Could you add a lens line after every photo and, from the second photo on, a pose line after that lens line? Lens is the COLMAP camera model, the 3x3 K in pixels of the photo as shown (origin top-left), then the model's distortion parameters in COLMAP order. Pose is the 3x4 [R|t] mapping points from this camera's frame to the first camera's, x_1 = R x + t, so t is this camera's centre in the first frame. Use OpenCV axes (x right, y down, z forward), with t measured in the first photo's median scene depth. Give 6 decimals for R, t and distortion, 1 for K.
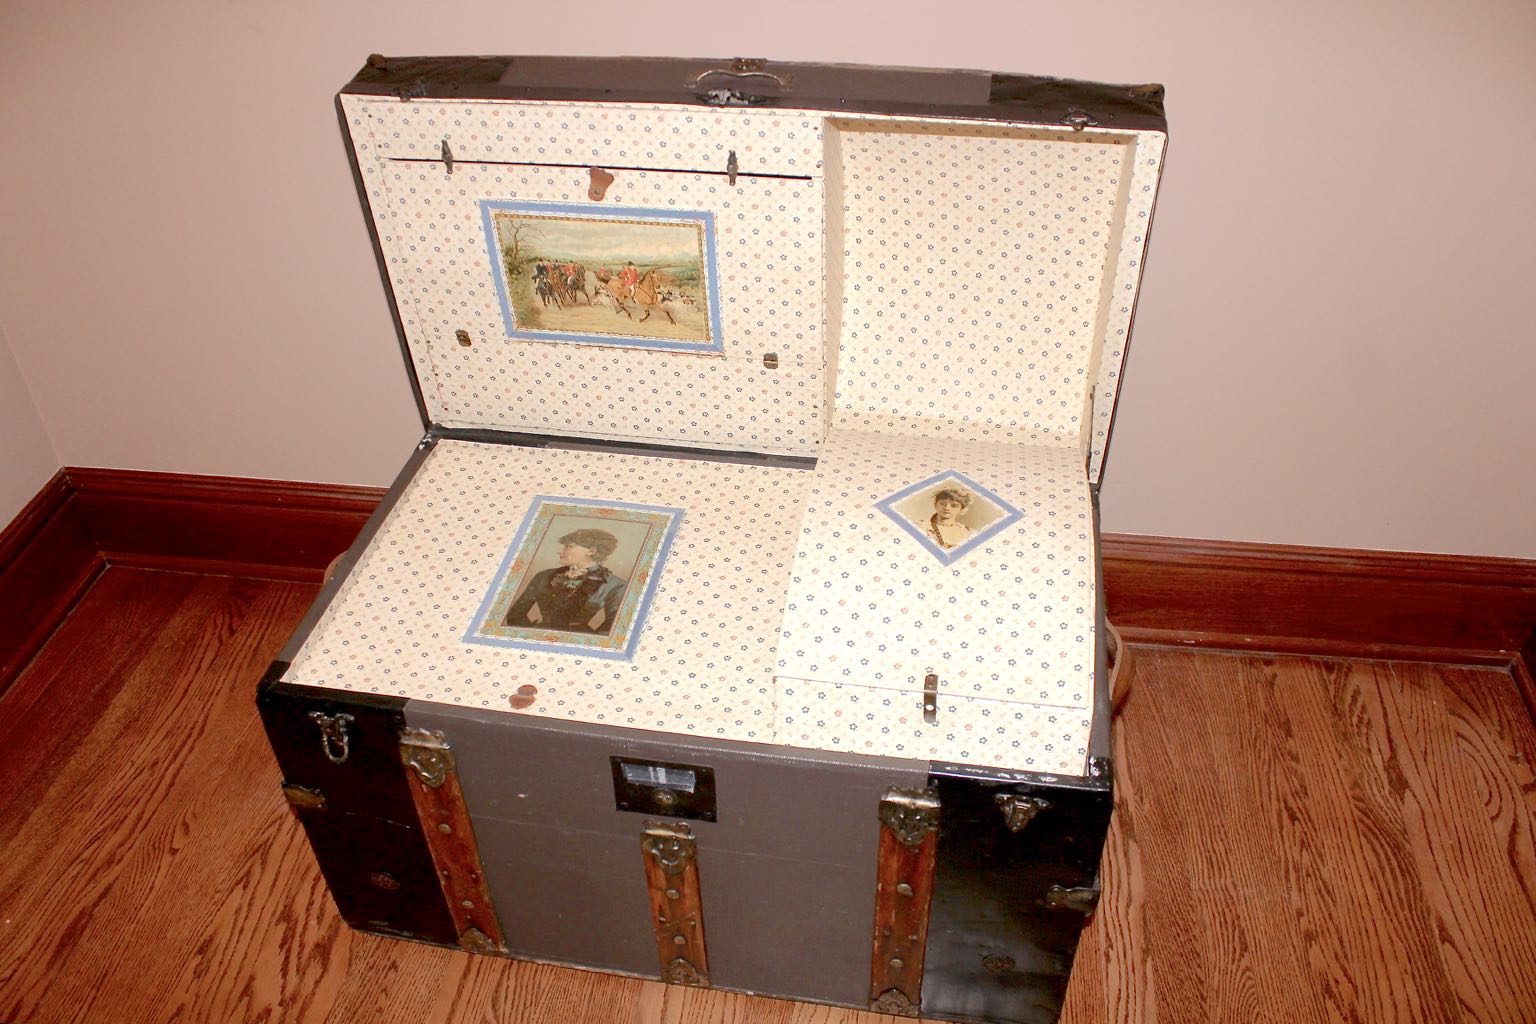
lens RADIAL K [[1278.9, 0, 749.5], [0, 1278.9, 524.4], [0, 0, 1]] dist [-0.139523, 0.103629]
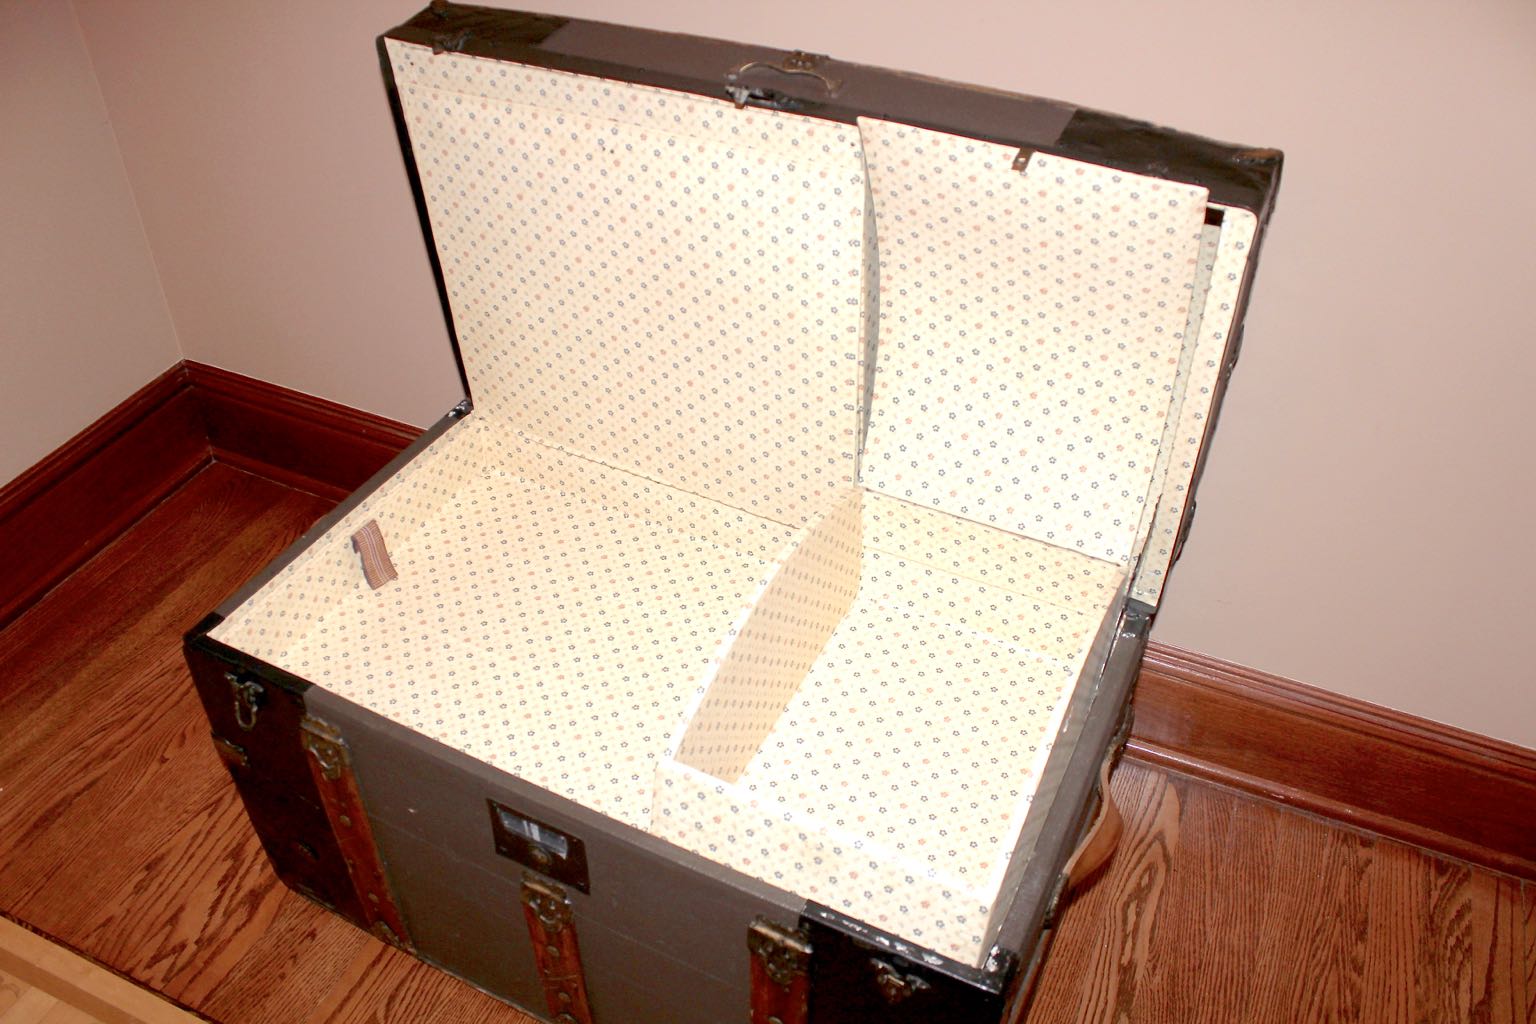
lens RADIAL K [[1278.9, 0, 749.3], [0, 1278.9, 518.3], [0, 0, 1]] dist [-0.139523, 0.103629]
pose [[0.957594, 0.200340, -0.207067, 0.184997], [-0.194696, 0.979713, 0.047502, -0.080179], [0.212382, -0.005172, 0.977173, 0.126822]]
